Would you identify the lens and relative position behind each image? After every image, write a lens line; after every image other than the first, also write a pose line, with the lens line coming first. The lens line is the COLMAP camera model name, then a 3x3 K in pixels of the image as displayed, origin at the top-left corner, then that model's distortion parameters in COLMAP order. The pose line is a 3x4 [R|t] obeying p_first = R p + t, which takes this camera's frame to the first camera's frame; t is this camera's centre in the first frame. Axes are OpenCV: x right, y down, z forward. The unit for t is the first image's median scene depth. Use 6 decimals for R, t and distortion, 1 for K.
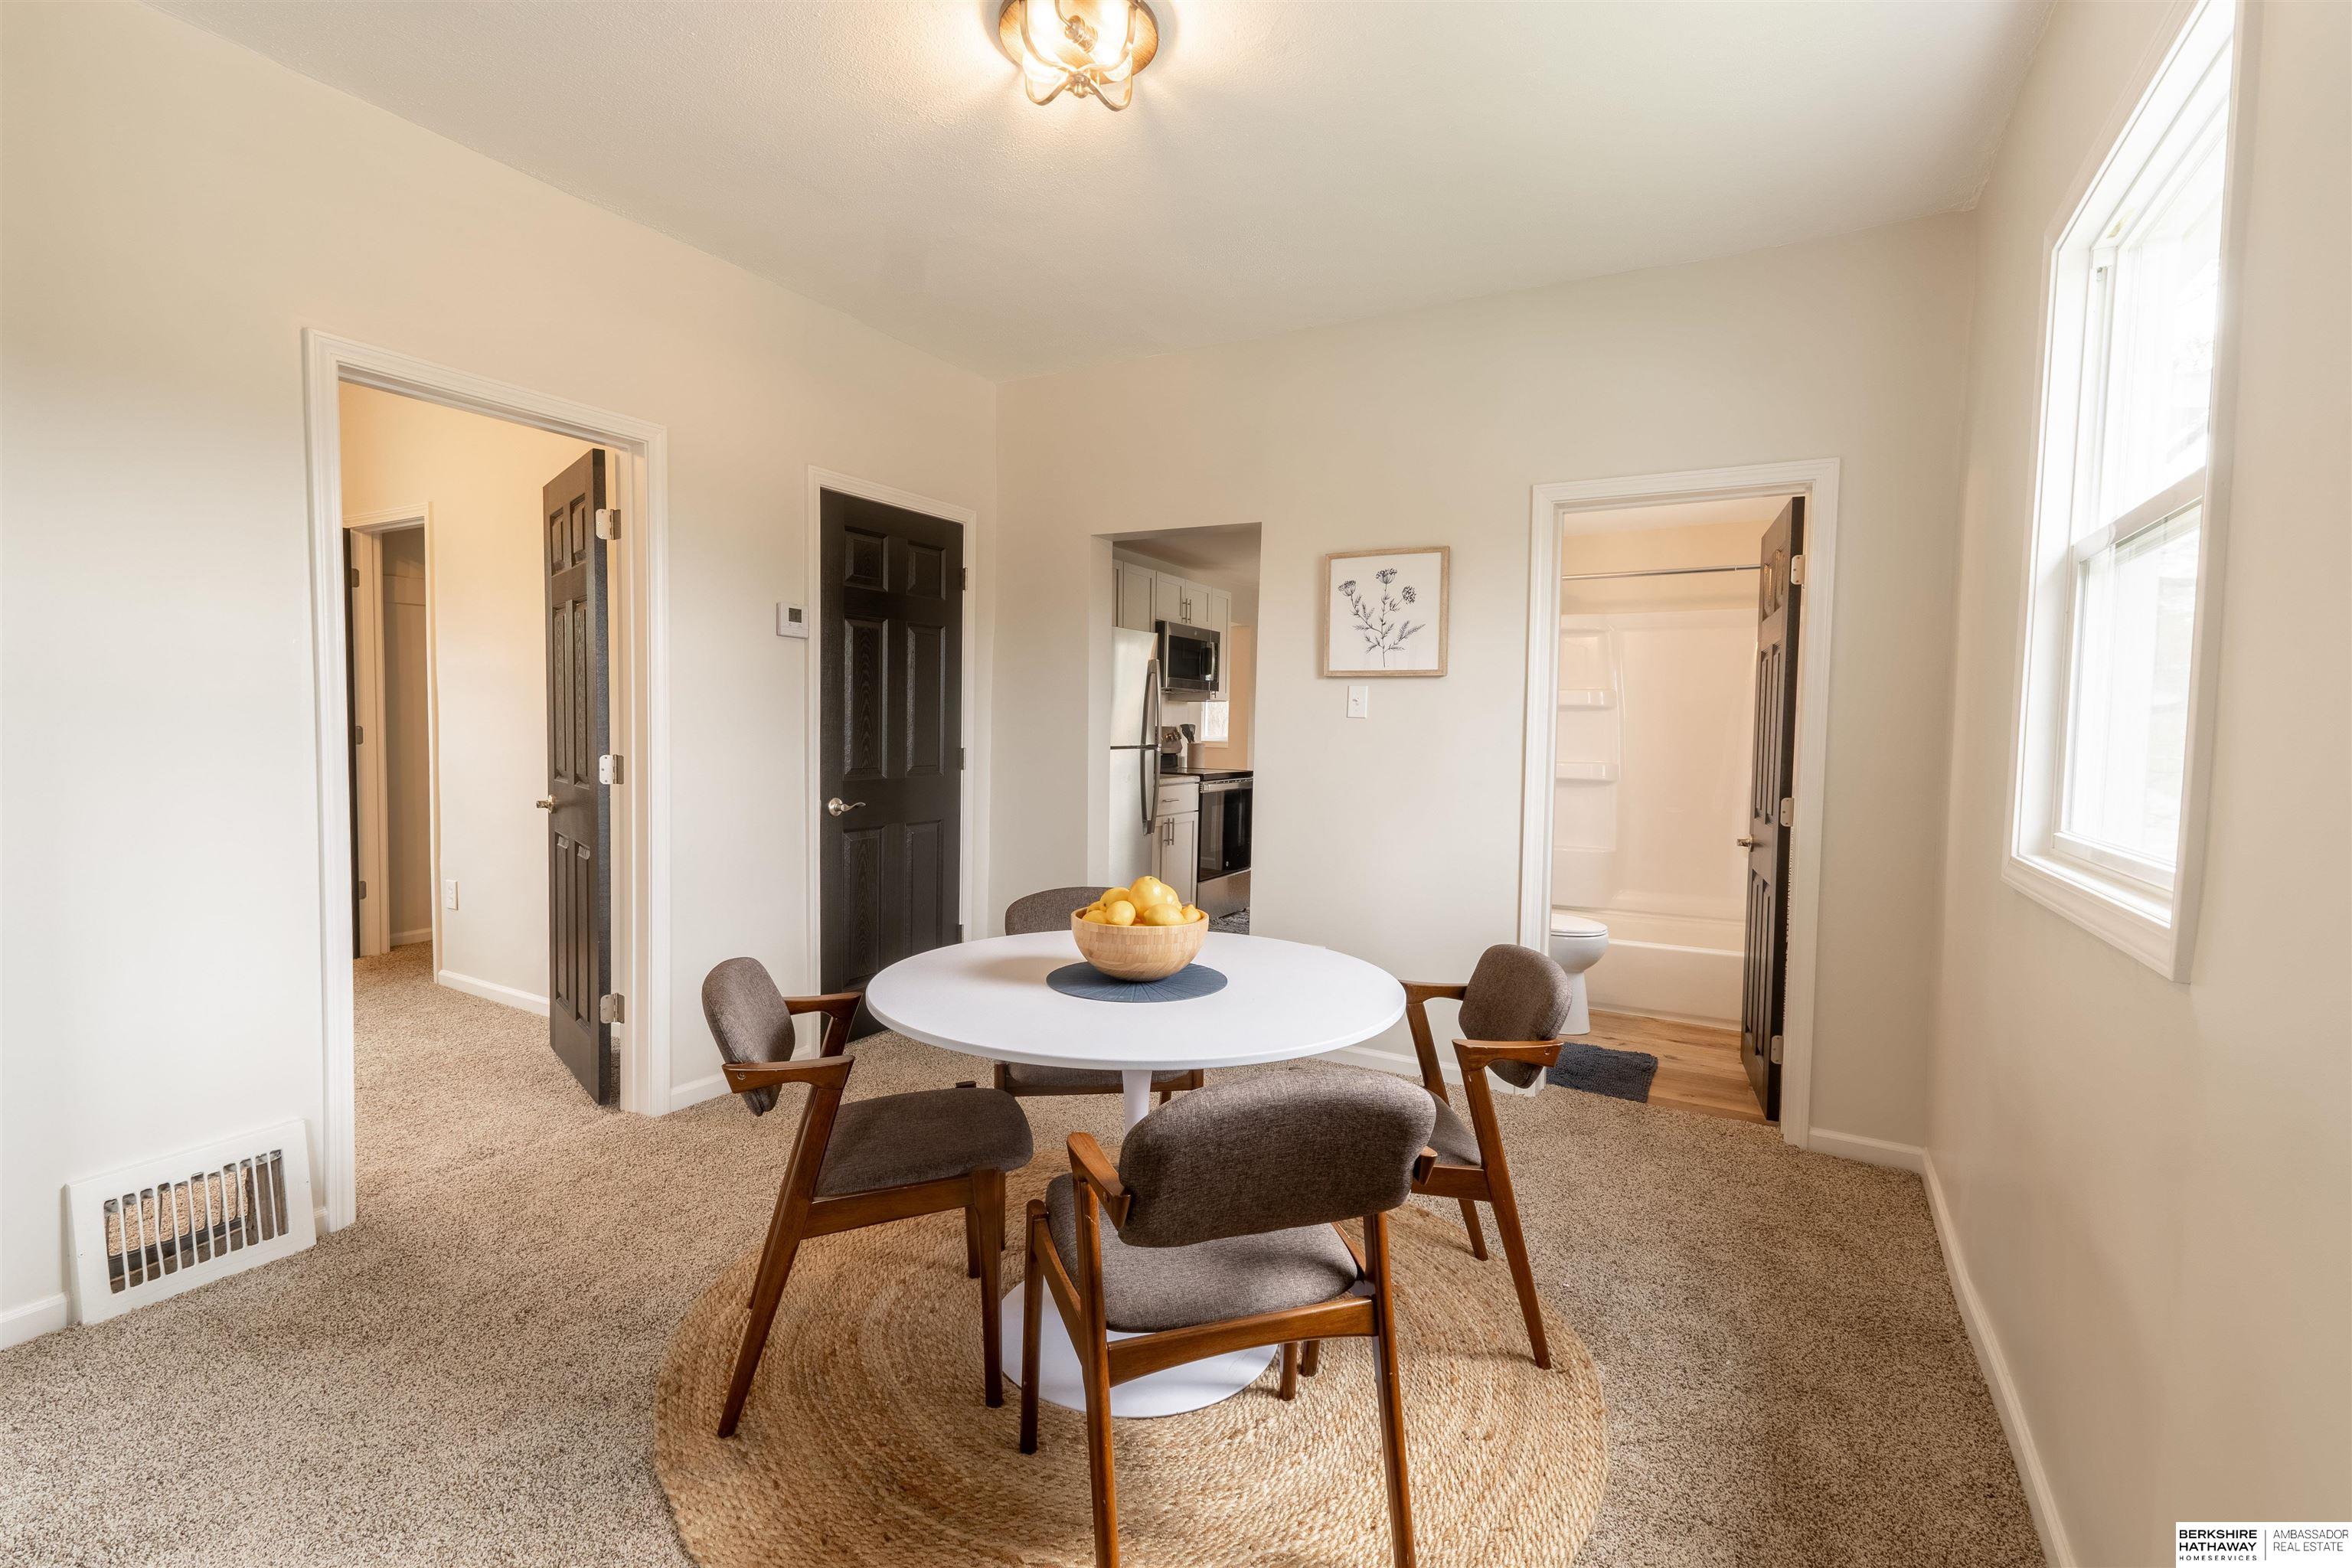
lens RADIAL K [[1030.8, 0, 1176.0], [0, 1030.8, 784.0], [0, 0, 1]] dist [0.000383, 0.000034]
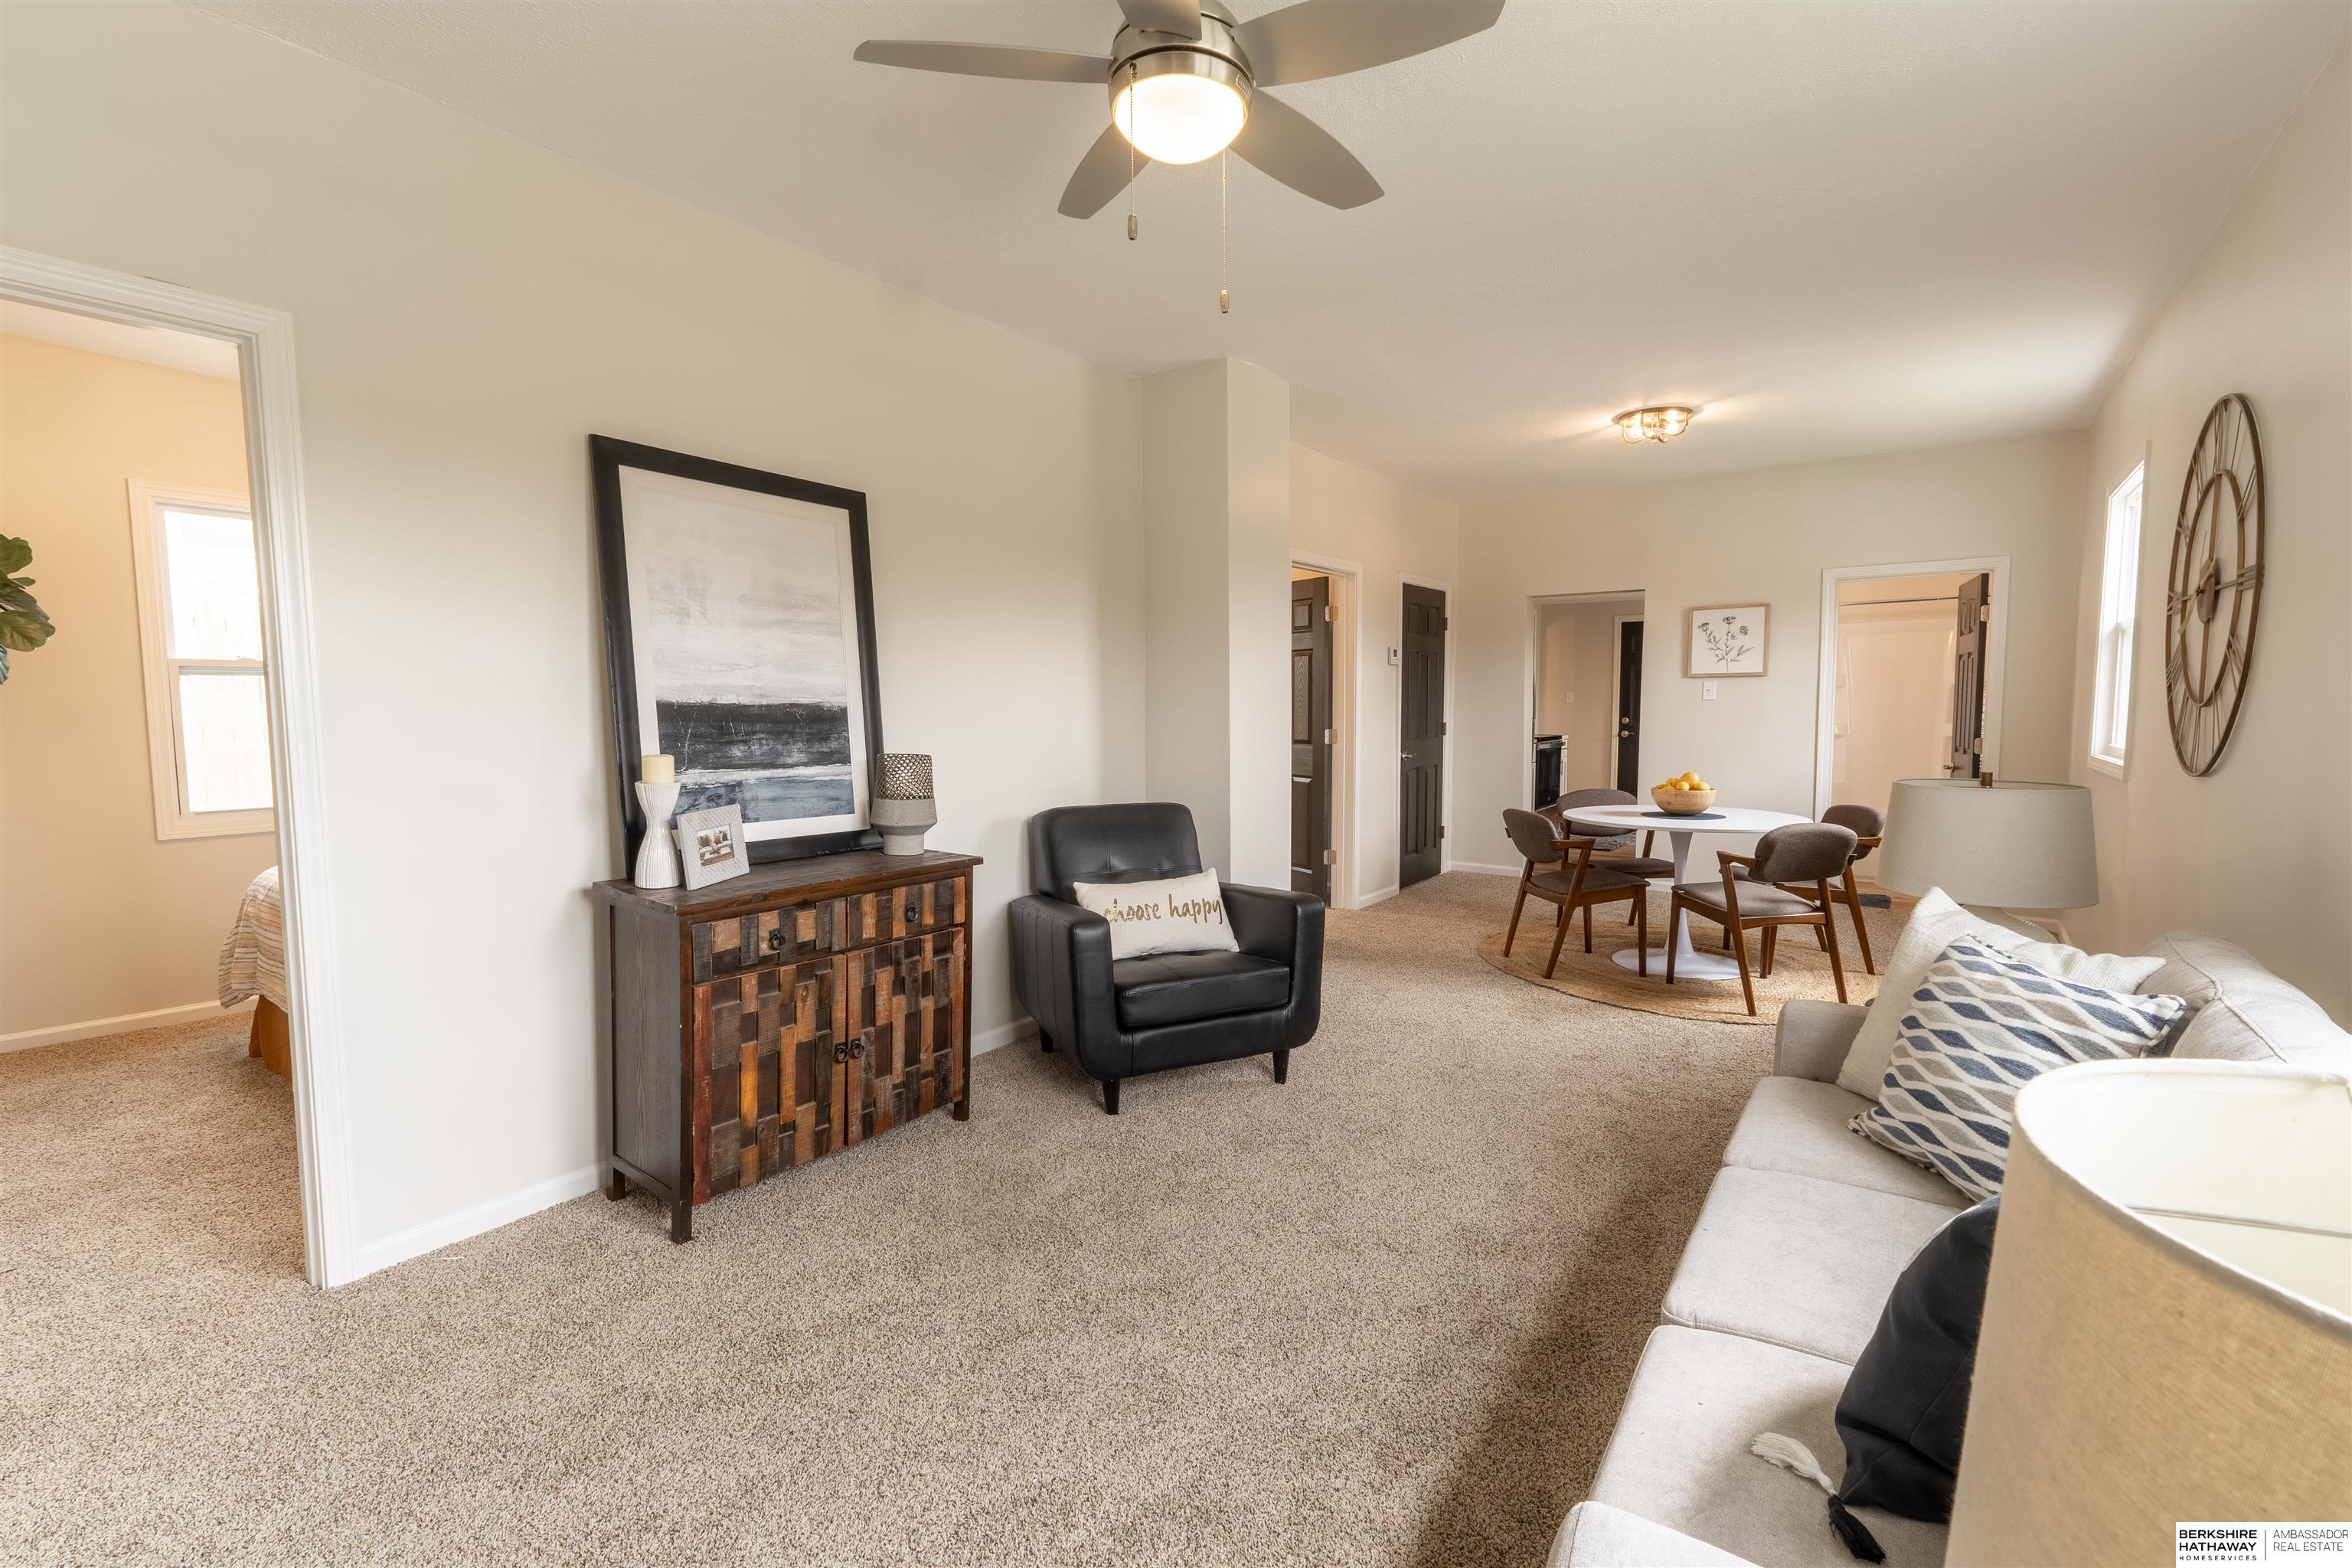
lens RADIAL K [[999.6, 0, 1176.0], [0, 999.6, 784.0], [0, 0, 1]] dist [0.011648, -0.000273]
pose [[0.992318, -0.015797, -0.122700, -0.547484], [0.018693, 0.999572, 0.022490, 0.025425], [0.122292, -0.024611, 0.992189, -0.863327]]
